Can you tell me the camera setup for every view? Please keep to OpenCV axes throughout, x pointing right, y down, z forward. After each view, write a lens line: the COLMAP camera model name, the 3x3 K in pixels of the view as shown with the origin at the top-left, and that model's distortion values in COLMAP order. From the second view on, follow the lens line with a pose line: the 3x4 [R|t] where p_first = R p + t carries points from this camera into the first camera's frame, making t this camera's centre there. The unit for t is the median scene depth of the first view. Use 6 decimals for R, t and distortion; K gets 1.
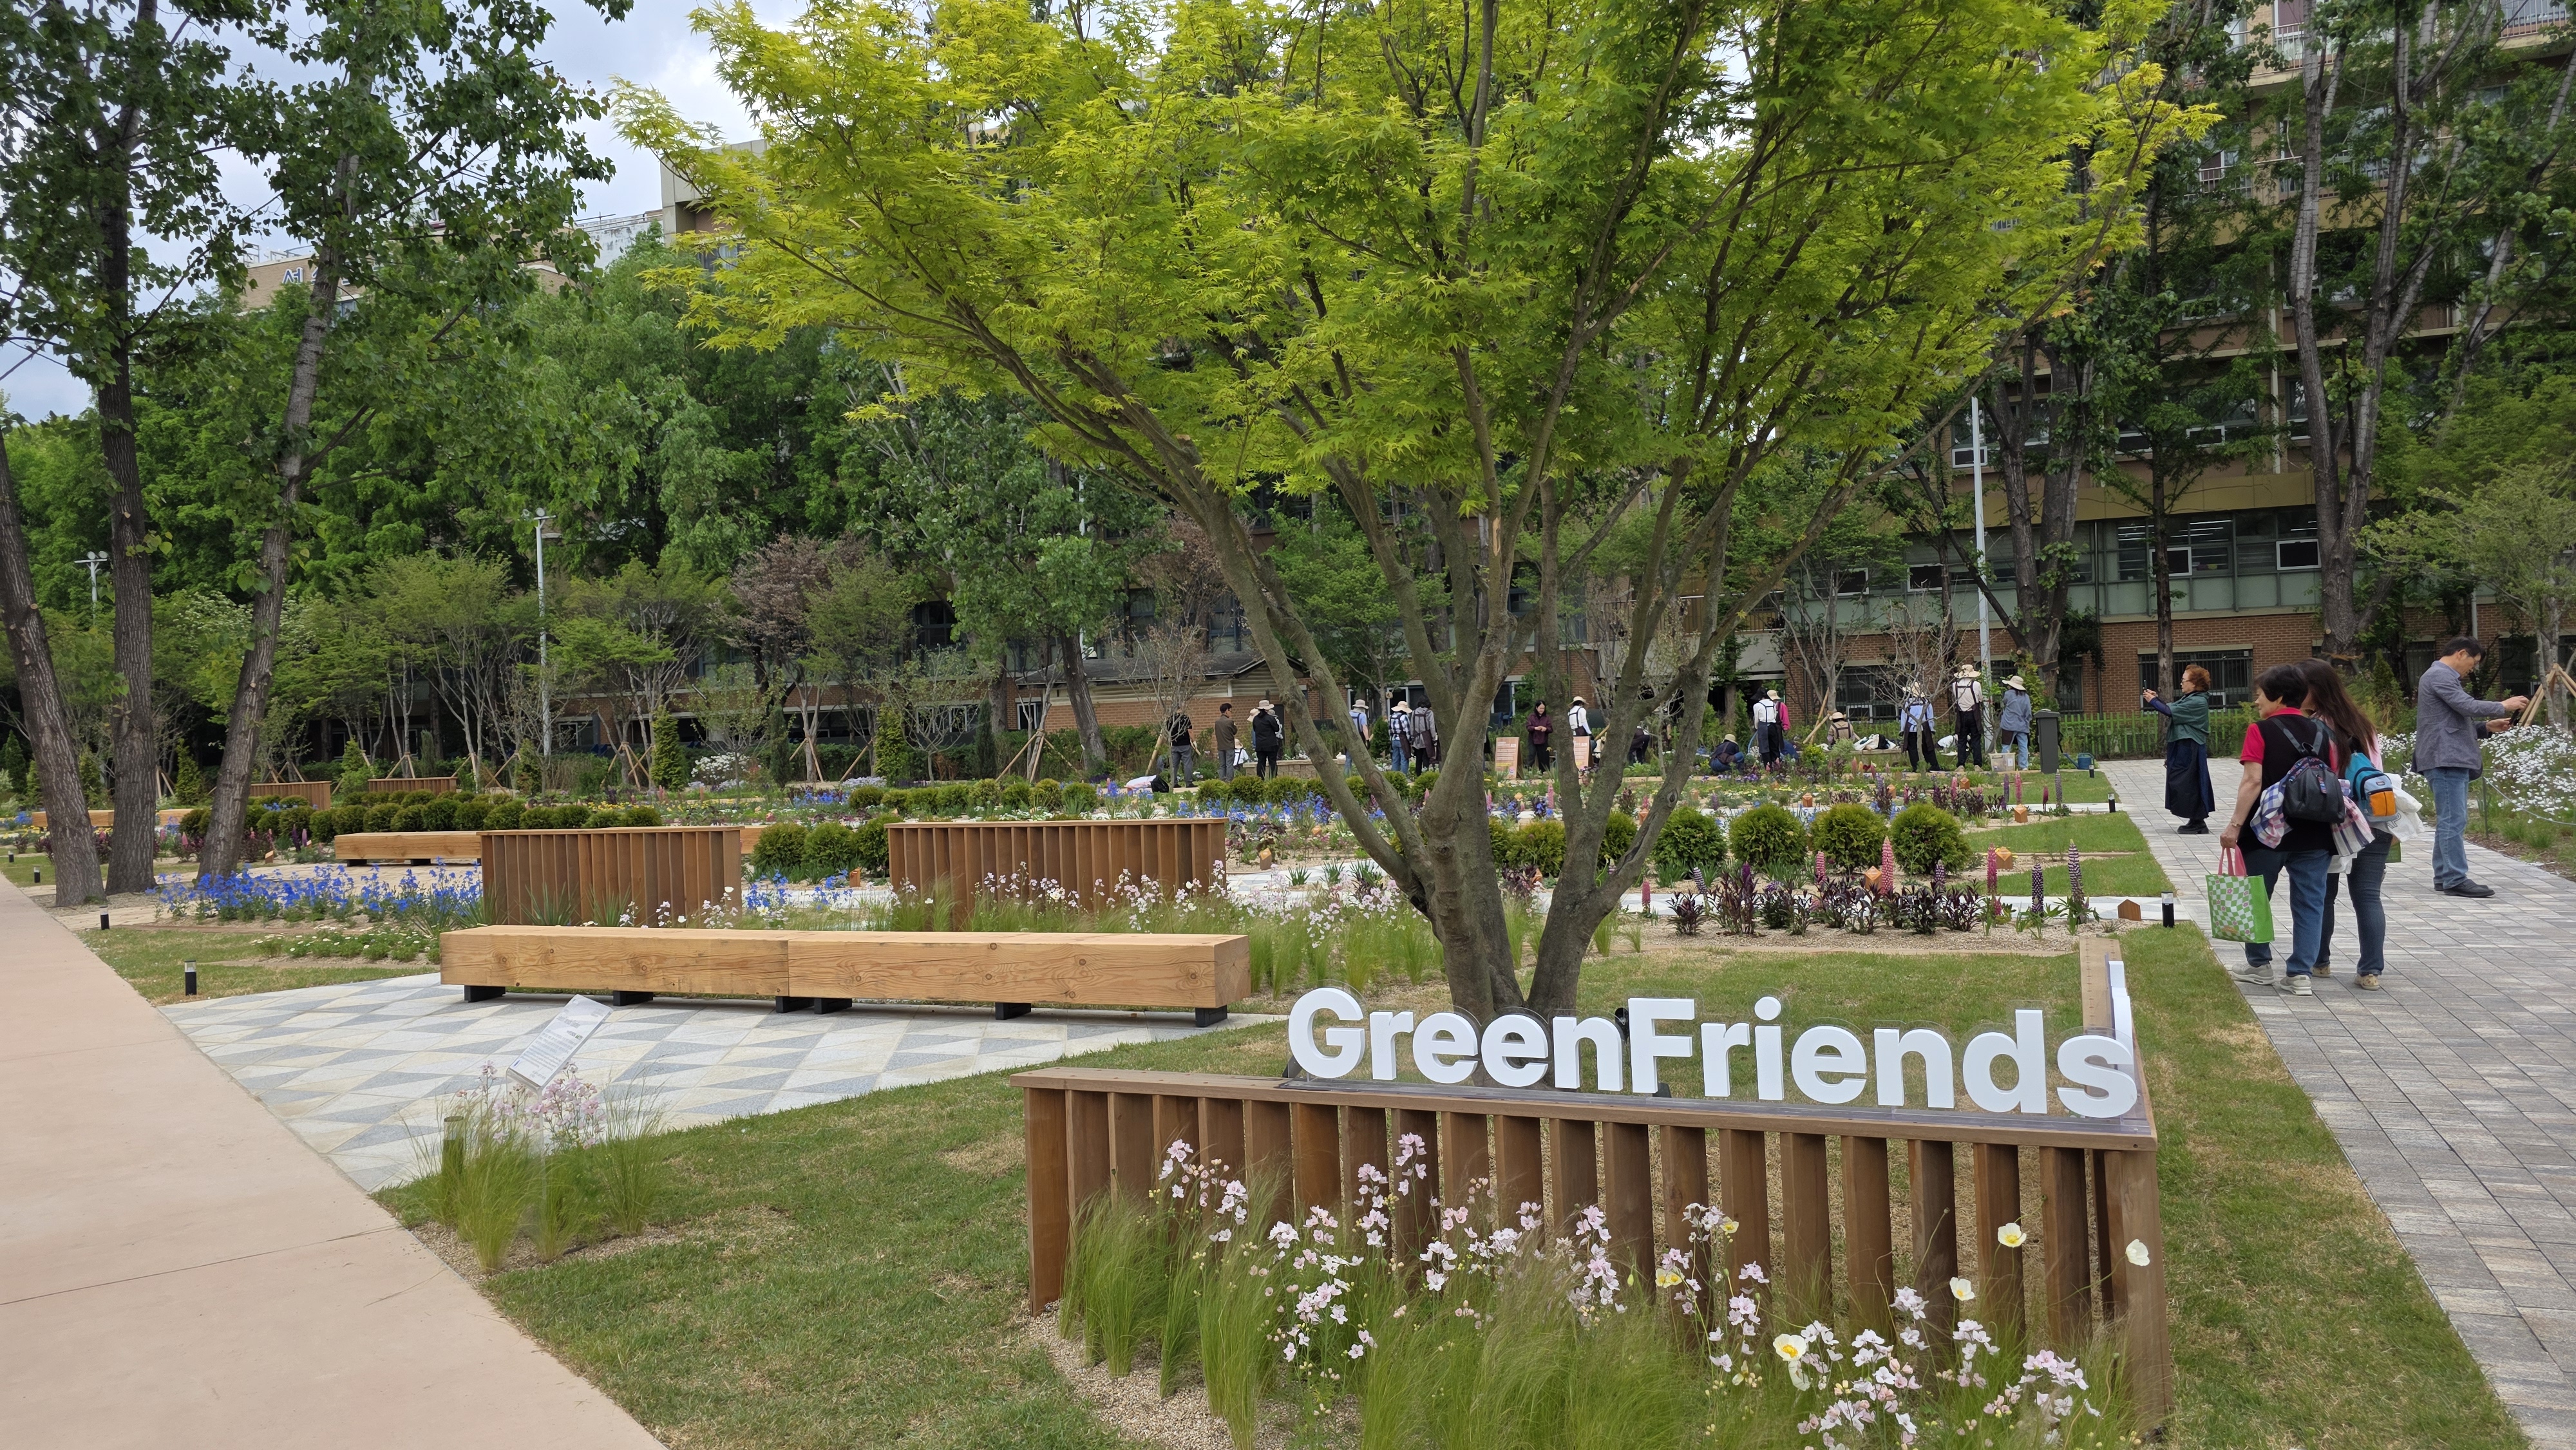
lens RADIAL K [[1744.3, 0, 1288.0], [0, 1744.3, 725.0], [0, 0, 1]] dist [0.003047, 0.001519]
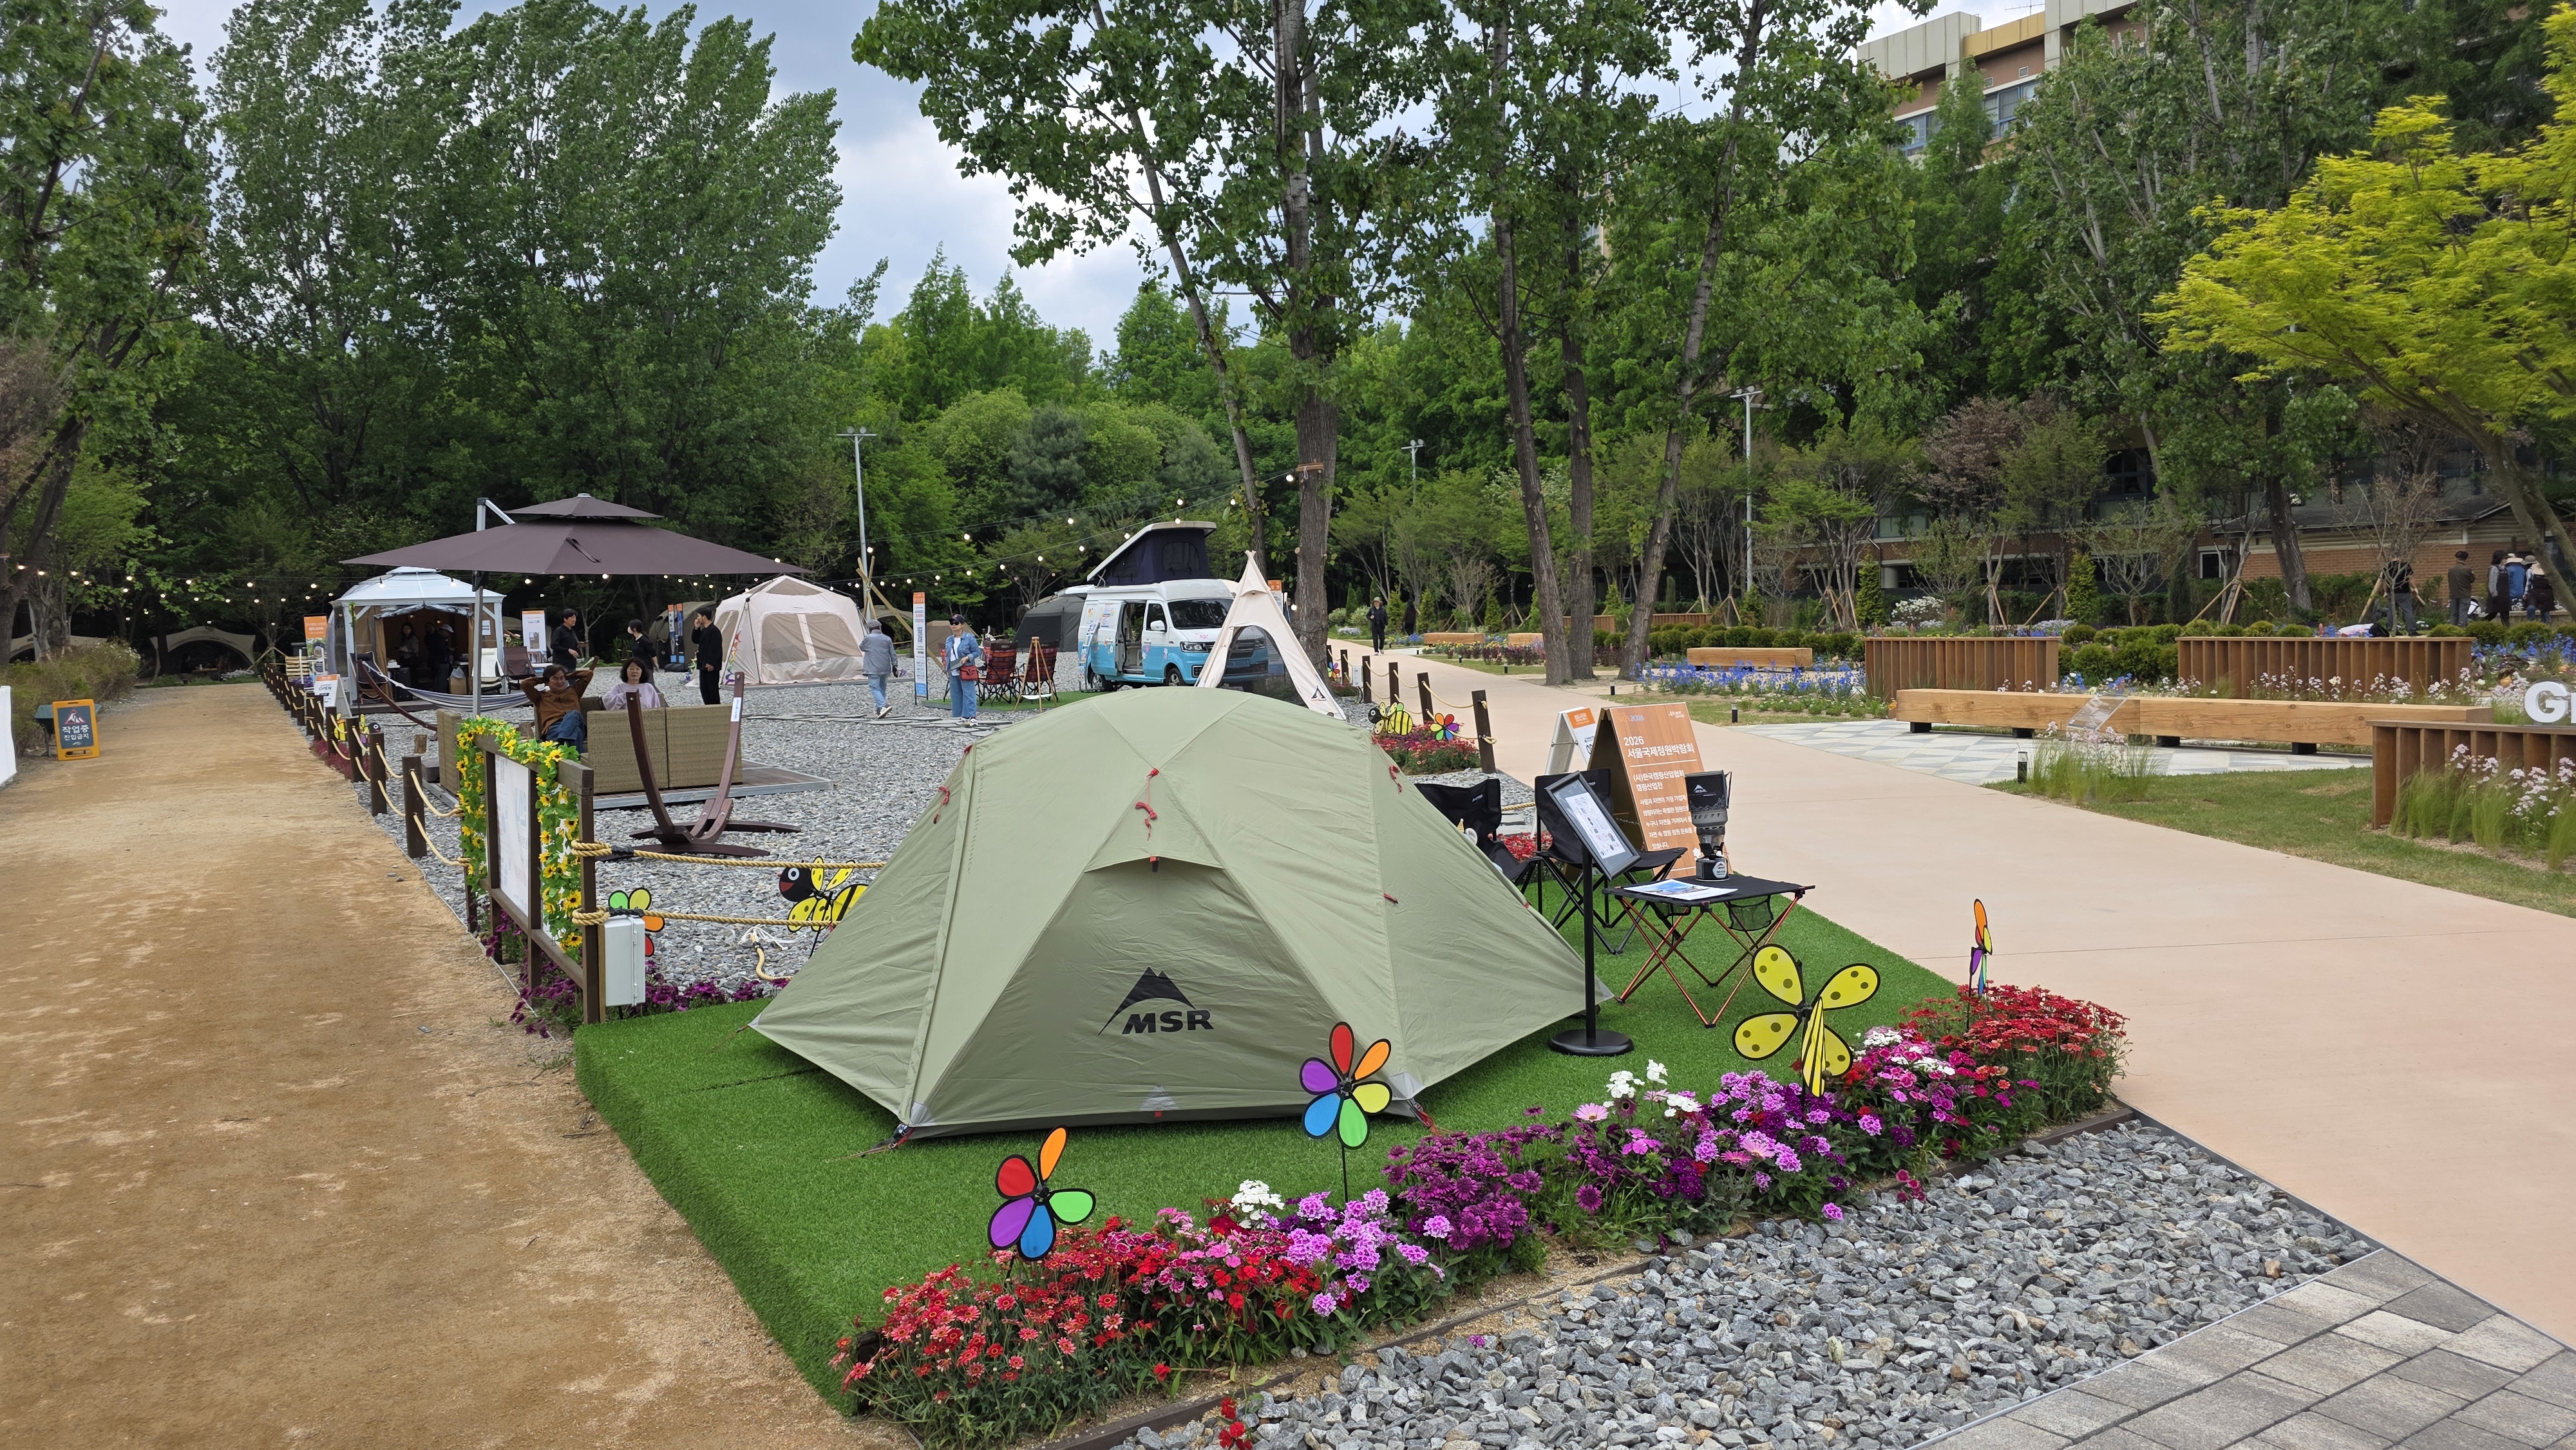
lens RADIAL K [[1724.1, 0, 1279.0], [0, 1724.1, 719.9], [0, 0, 1]] dist [0.037344, -0.039705]
pose [[0.810762, 0.052412, -0.583024, 0.000659], [-0.003877, 0.996443, 0.084185, 0.002504], [0.585363, -0.065994, 0.808081, -0.170219]]
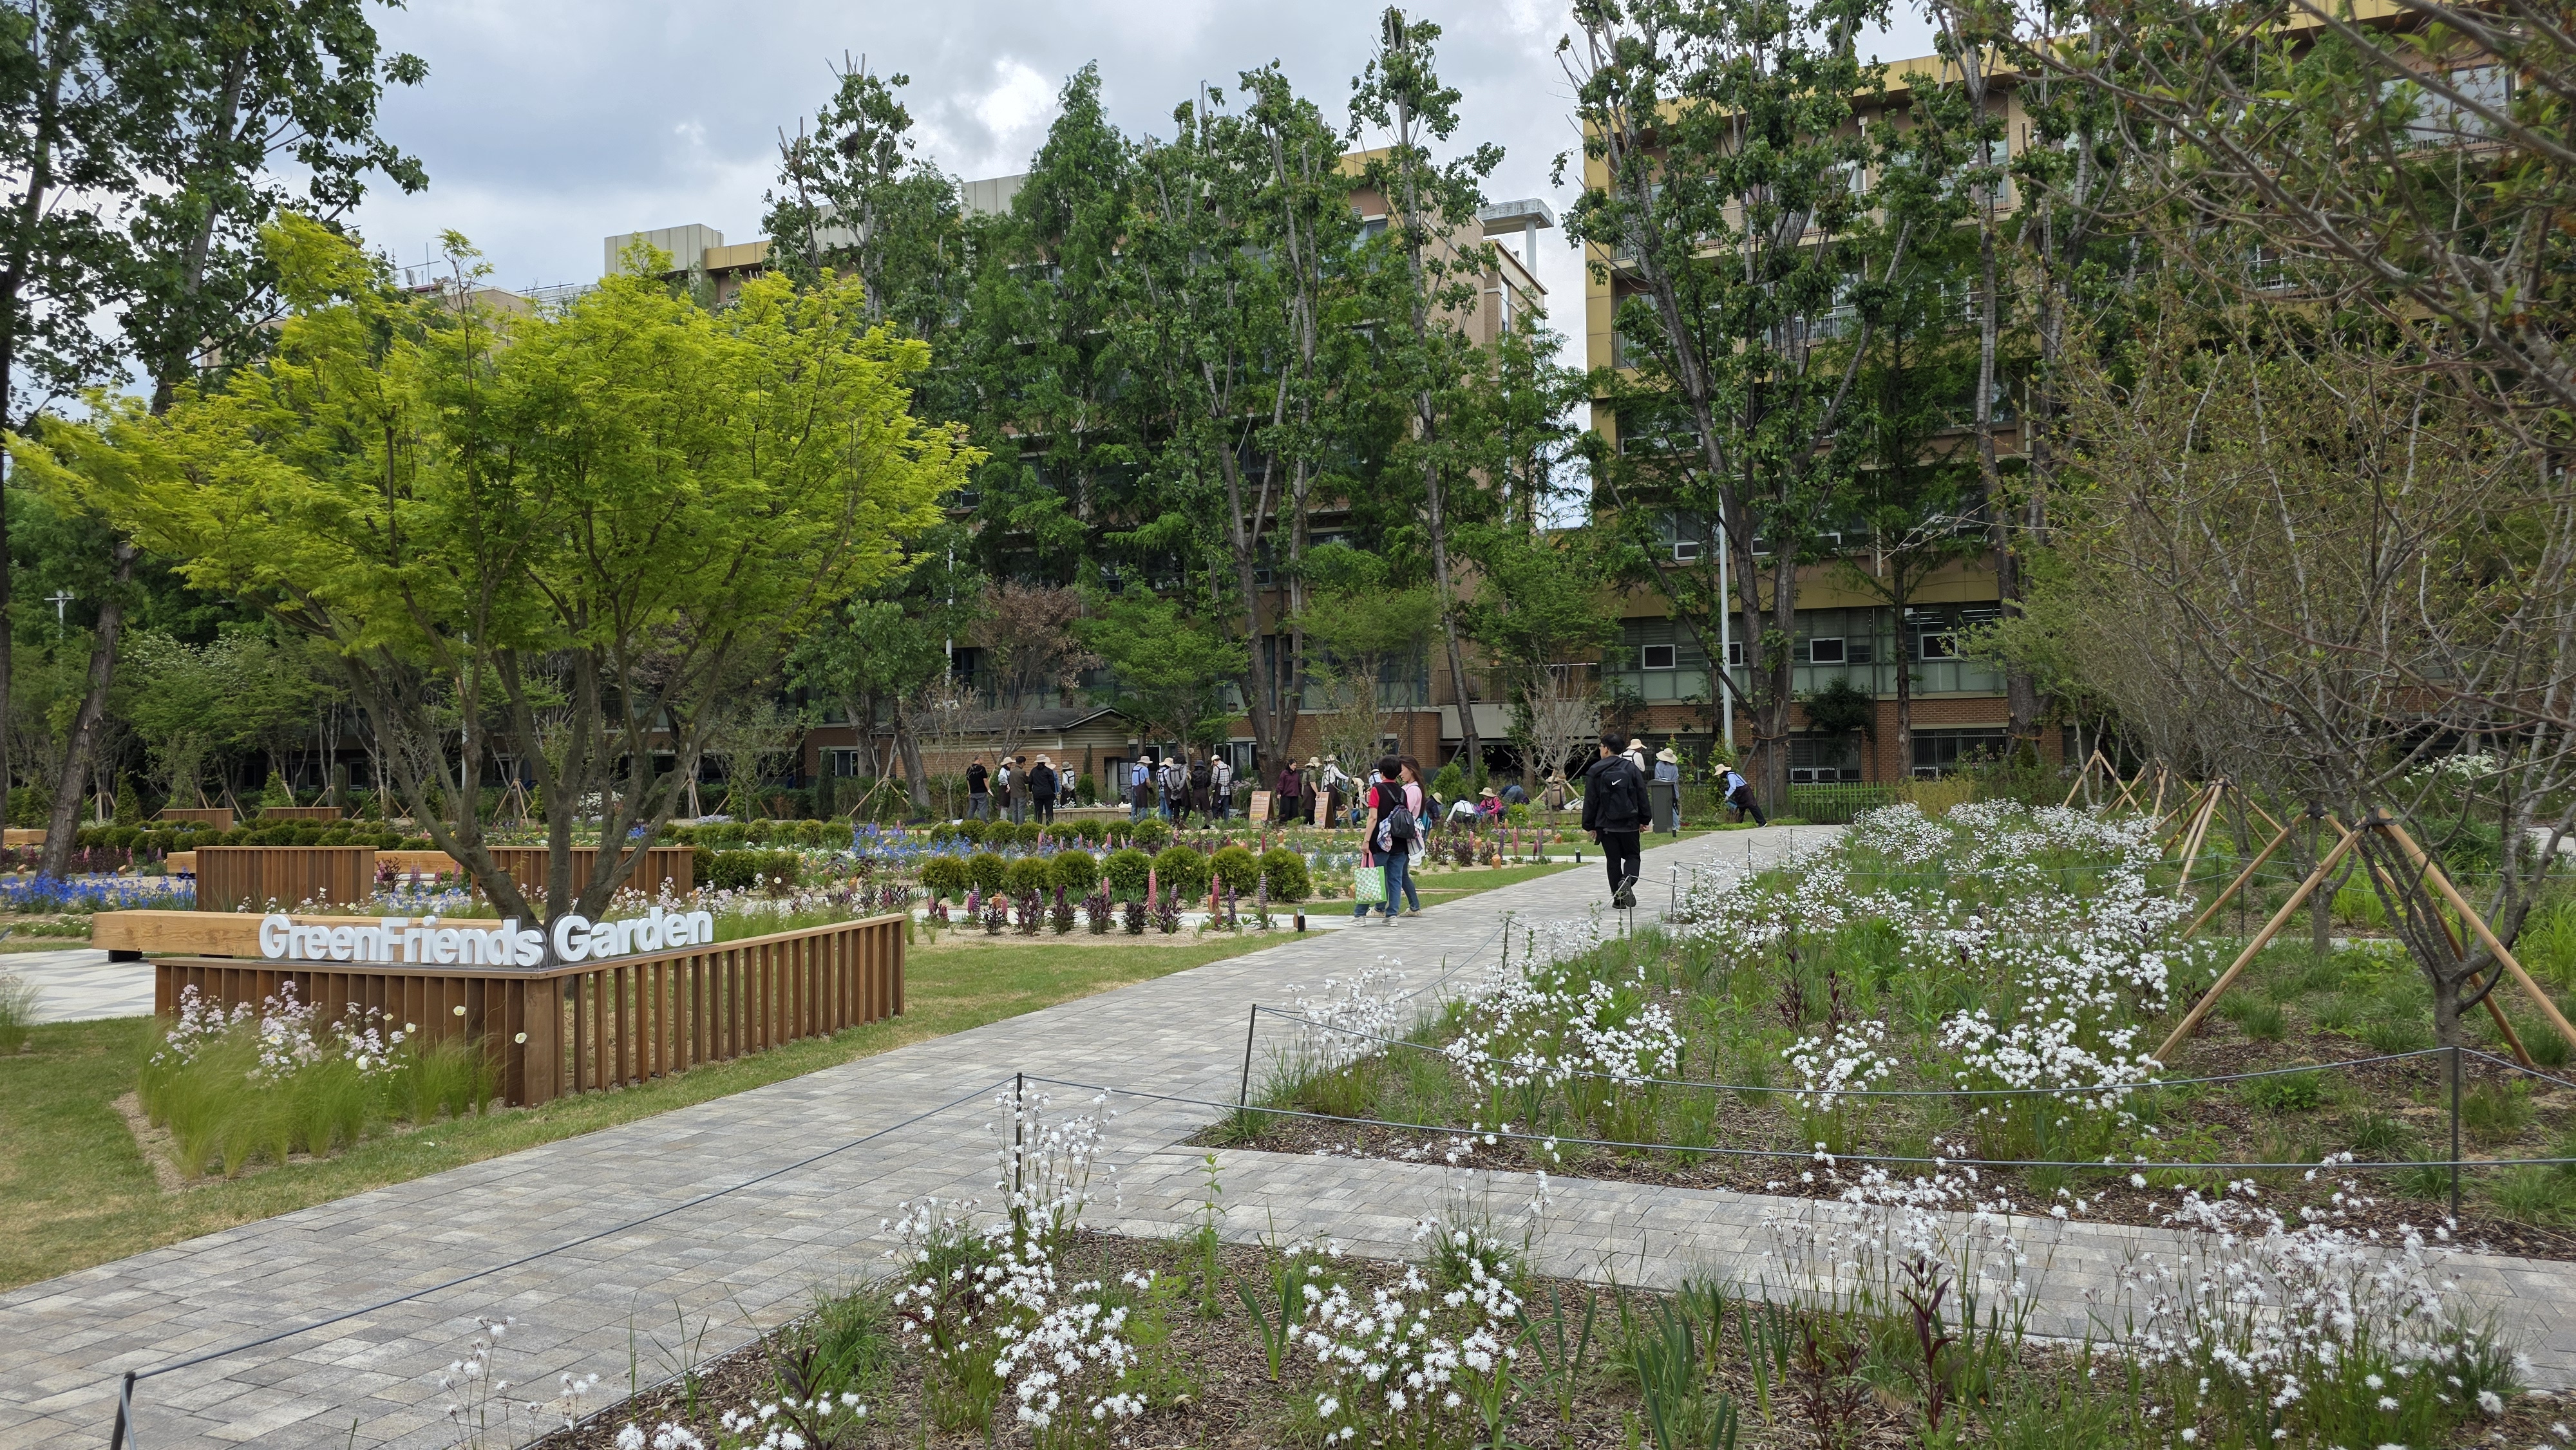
lens RADIAL K [[1744.3, 0, 1288.0], [0, 1744.3, 725.0], [0, 0, 1]] dist [0.003047, 0.001519]
pose [[0.999737, 0.021767, -0.007266, 0.123948], [-0.021965, 0.999358, -0.028319, -0.003967], [0.006645, 0.028471, 0.999573, -0.106918]]
